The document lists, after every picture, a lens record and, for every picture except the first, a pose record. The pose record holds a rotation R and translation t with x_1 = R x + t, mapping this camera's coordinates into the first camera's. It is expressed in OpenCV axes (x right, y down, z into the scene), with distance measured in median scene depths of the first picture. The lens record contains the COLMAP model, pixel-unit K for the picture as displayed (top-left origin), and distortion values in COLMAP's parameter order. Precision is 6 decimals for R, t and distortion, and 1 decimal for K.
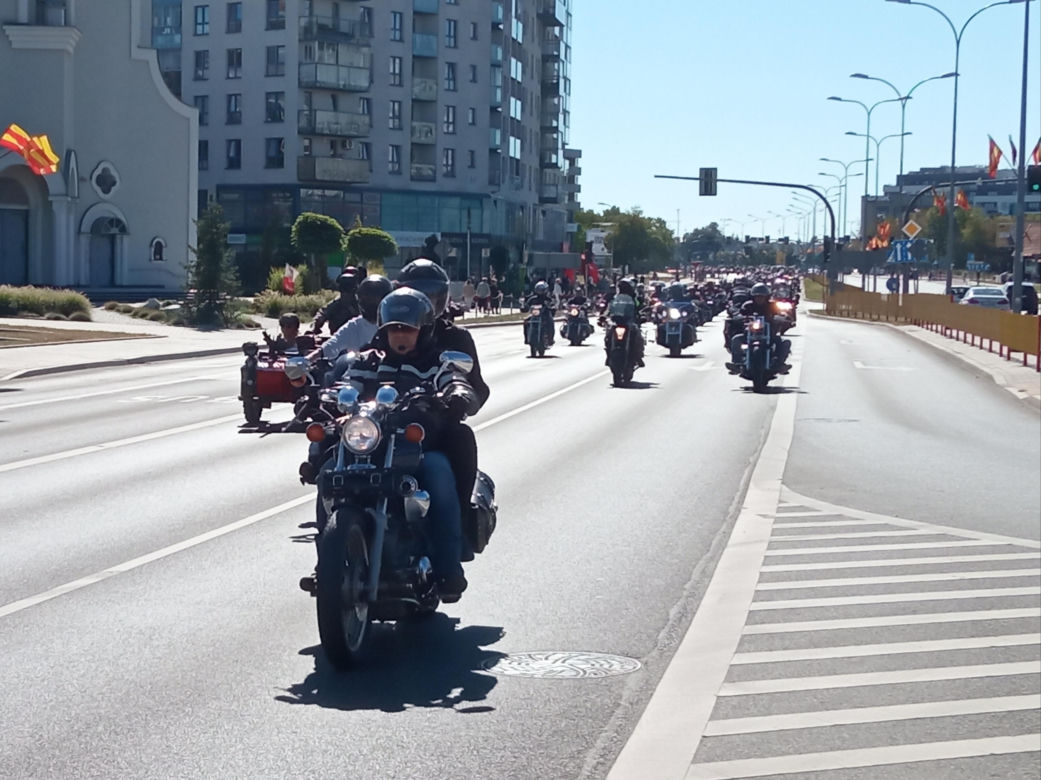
lens RADIAL K [[2403.7, 0, 448.8], [0, 2403.7, 389.7], [0, 0, 1]] dist [0.202916, 0.000000]
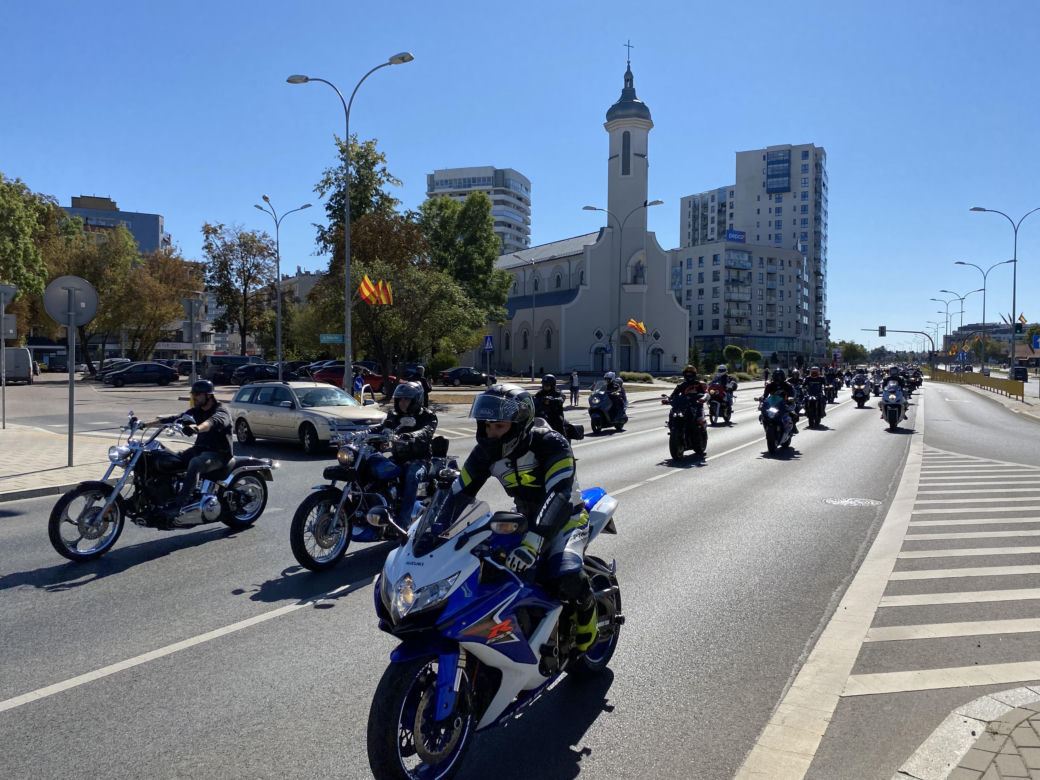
lens RADIAL K [[836.3, 0, 516.9], [0, 836.3, 387.3], [0, 0, 1]] dist [0.044599, -0.064783]
pose [[0.955845, -0.001692, -0.293865, -0.005962], [-0.005084, 0.999739, -0.022293, -0.000244], [0.293826, 0.022802, 0.955587, -0.015795]]
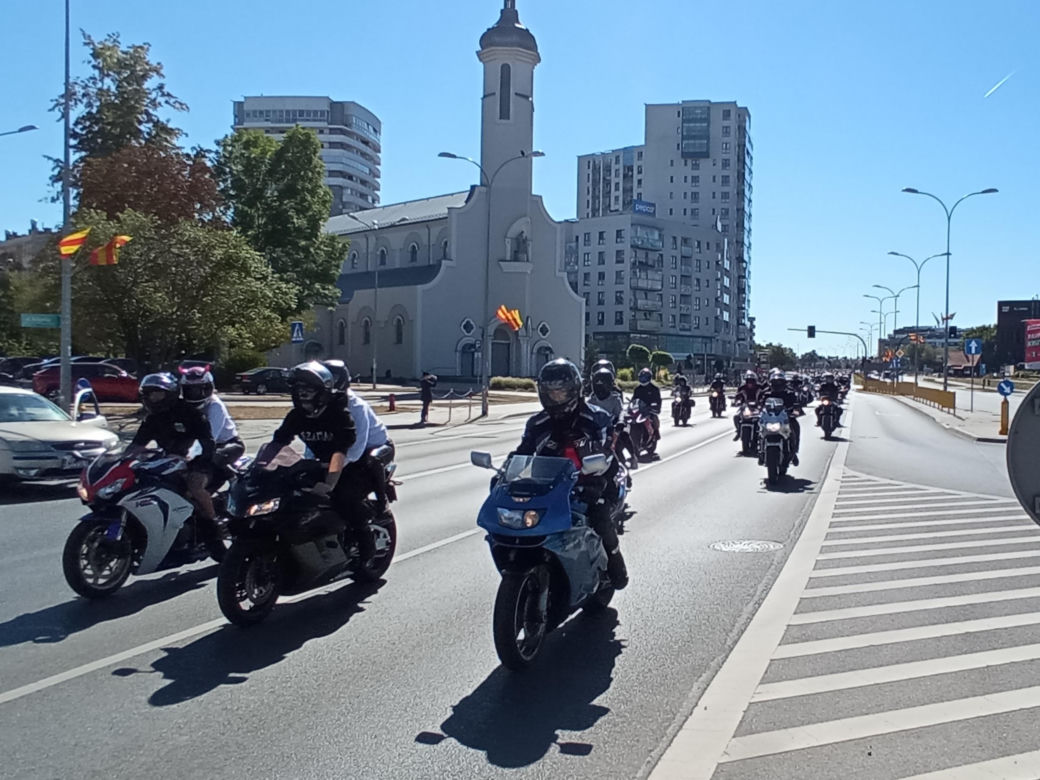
lens RADIAL K [[1330.9, 0, 619.1], [0, 1330.9, 386.7], [0, 0, 1]] dist [-0.102440, 0.000000]
pose [[0.999890, 0.004252, 0.014212, -0.090030], [-0.003888, 0.999665, -0.025578, -0.002507], [-0.014316, 0.025520, 0.999572, -0.236767]]
